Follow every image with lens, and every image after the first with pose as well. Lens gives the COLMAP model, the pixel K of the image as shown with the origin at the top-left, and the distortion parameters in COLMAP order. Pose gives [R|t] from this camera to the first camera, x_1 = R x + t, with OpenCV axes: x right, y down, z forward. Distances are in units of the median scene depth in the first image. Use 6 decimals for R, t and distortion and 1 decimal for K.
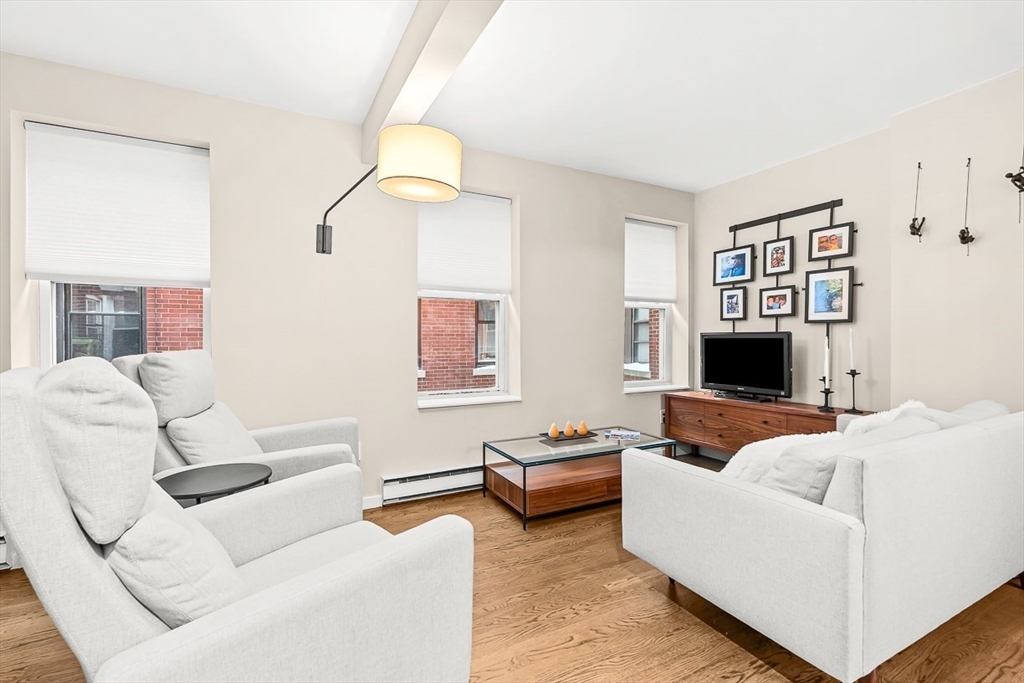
lens RADIAL K [[464.4, 0, 517.0], [0, 464.4, 341.2], [0, 0, 1]] dist [-0.004986, -0.000470]
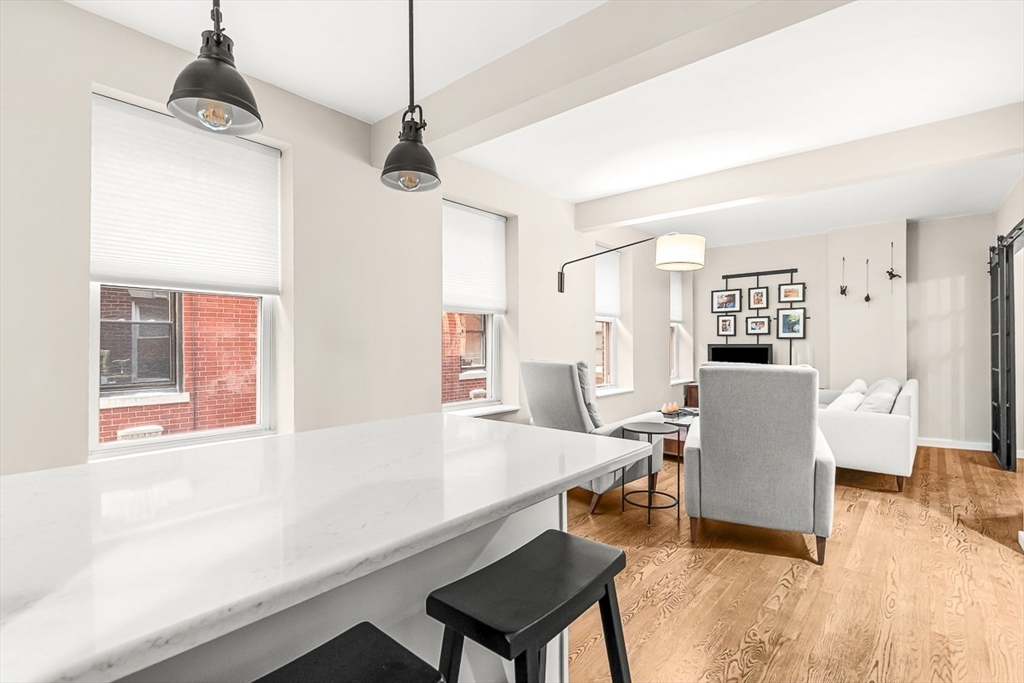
lens RADIAL K [[464.4, 0, 545.6], [0, 464.4, 344.8], [0, 0, 1]] dist [-0.004986, -0.000470]
pose [[0.929120, -0.002137, 0.369773, -0.732374], [0.003321, 0.999991, -0.002565, -0.014274], [-0.369764, 0.003611, 0.929119, -0.245684]]
